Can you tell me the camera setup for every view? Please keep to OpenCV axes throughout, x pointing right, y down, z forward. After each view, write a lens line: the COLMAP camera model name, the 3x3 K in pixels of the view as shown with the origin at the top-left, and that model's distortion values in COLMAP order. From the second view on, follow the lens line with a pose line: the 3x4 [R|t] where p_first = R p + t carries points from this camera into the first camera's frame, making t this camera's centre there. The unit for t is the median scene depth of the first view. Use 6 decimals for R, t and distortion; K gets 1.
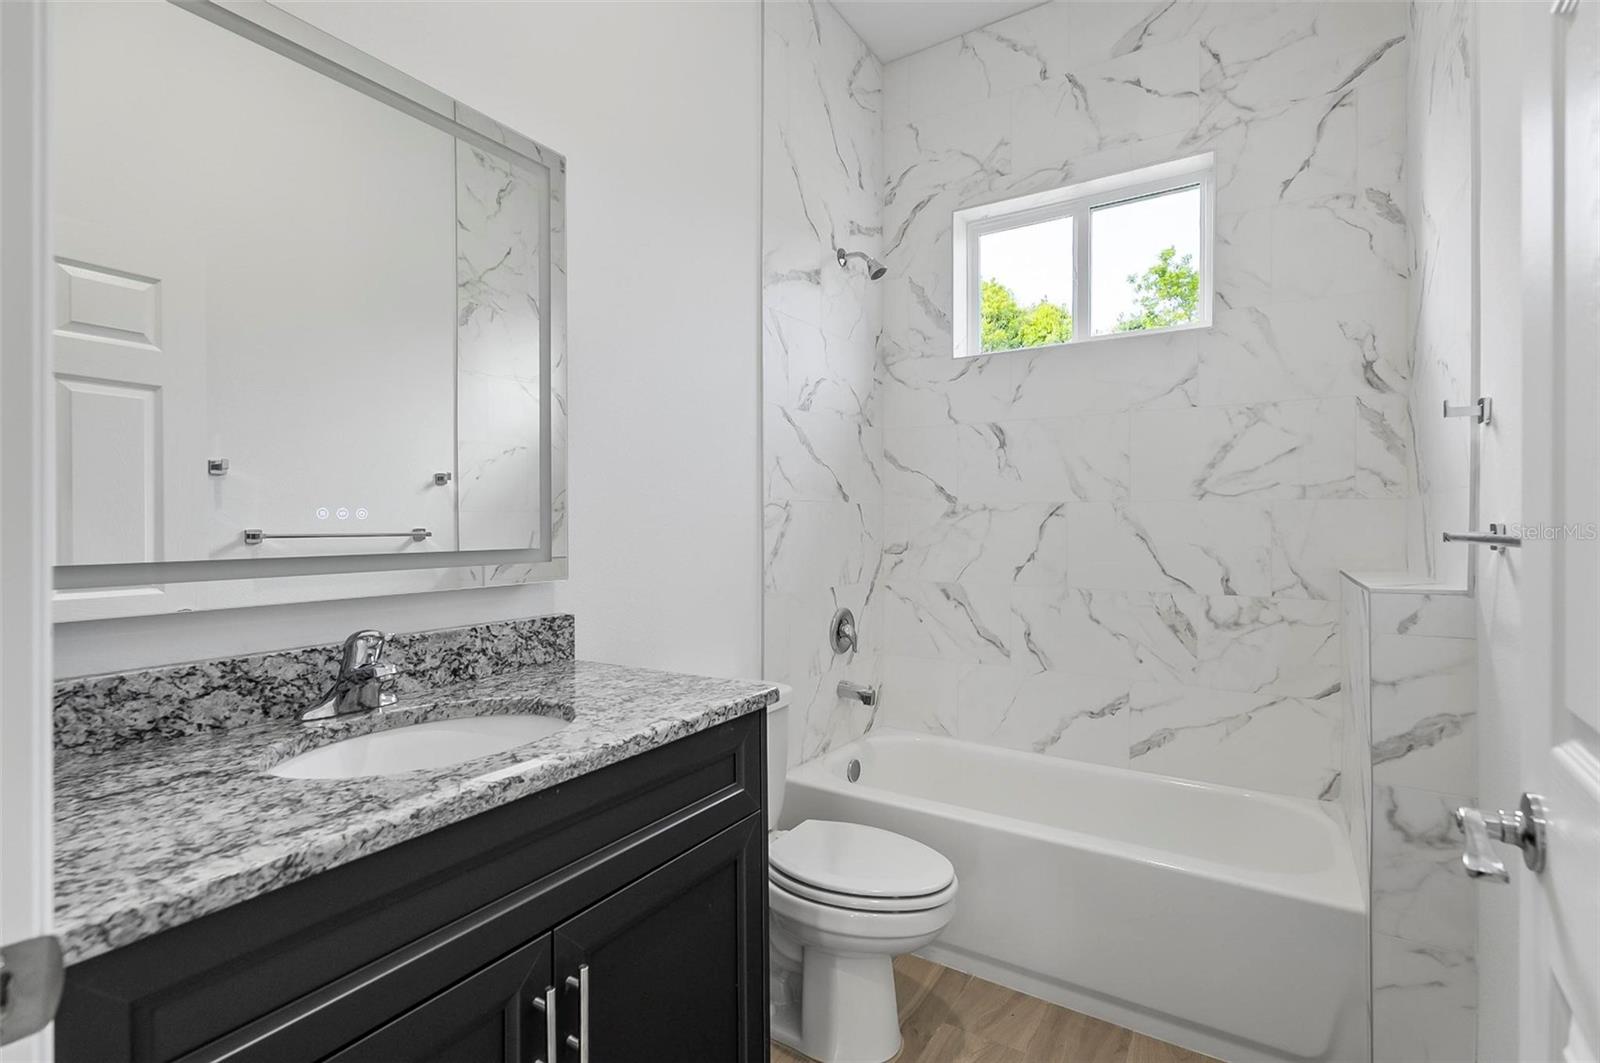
lens RADIAL K [[732.9, 0, 800.7], [0, 732.9, 525.1], [0, 0, 1]] dist [0.012231, -0.006085]
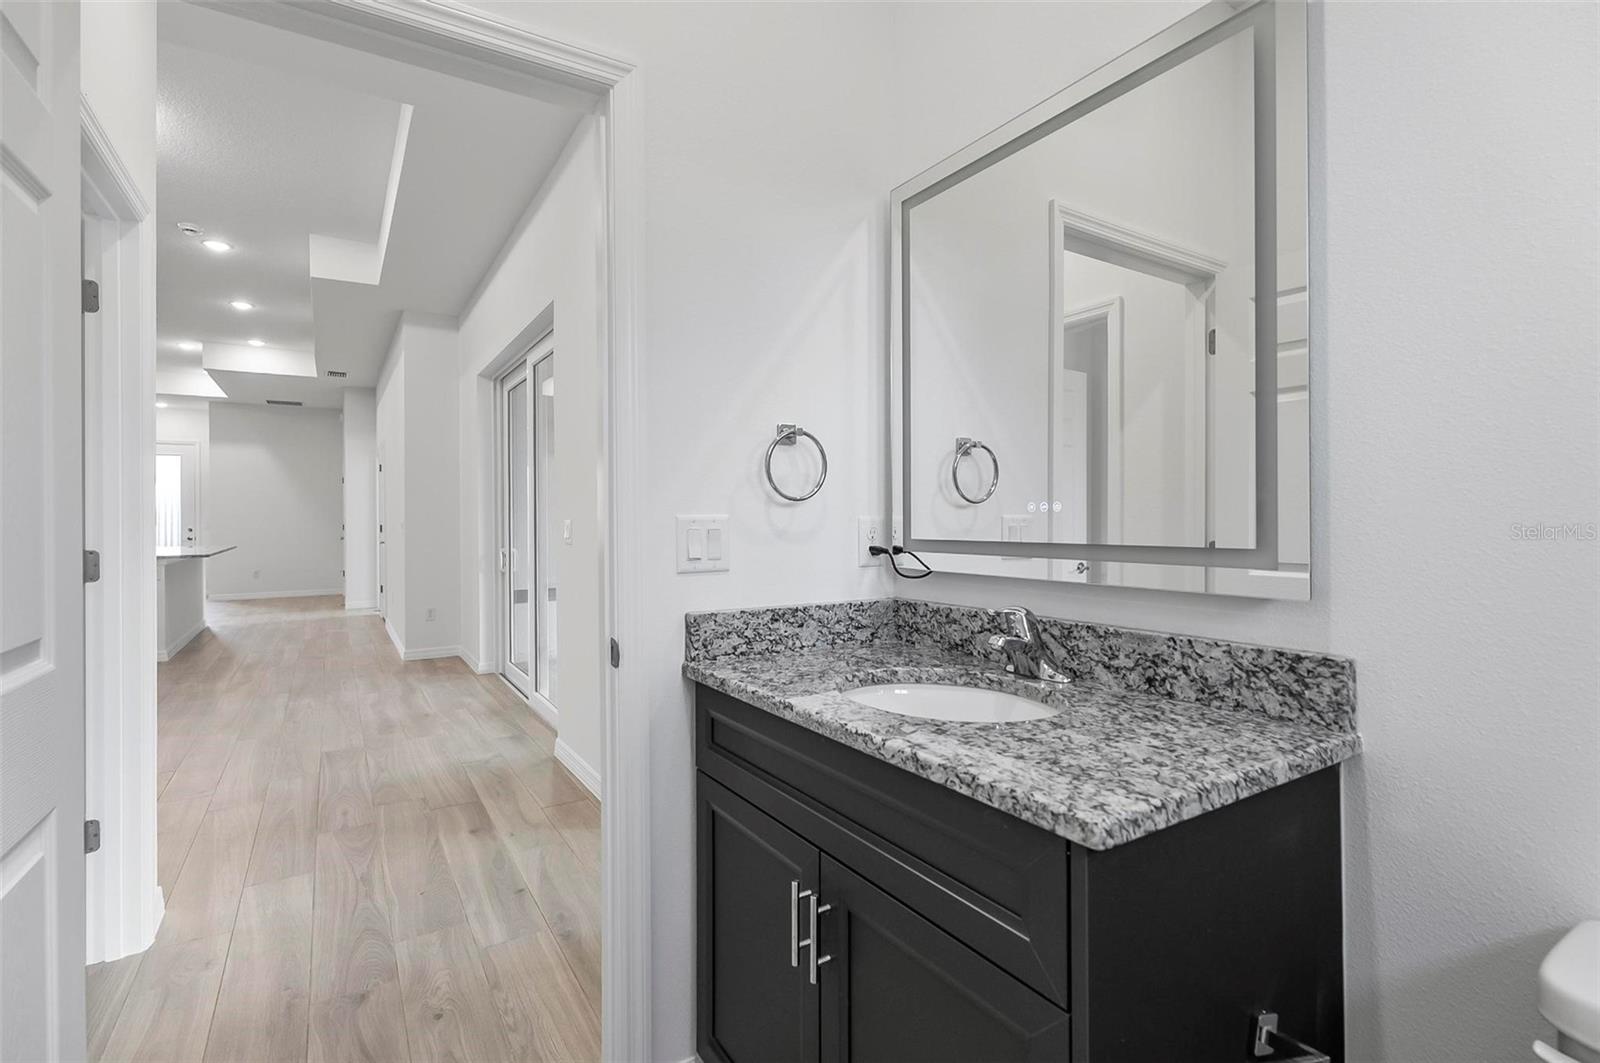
lens RADIAL K [[756.2, 0, 802.3], [0, 756.2, 518.5], [0, 0, 1]] dist [0.002879, 0.000404]
pose [[-0.419279, 0.007111, -0.907830, 0.537502], [0.004410, 0.999973, 0.005796, -0.004713], [0.907847, -0.001574, -0.419299, 0.997424]]
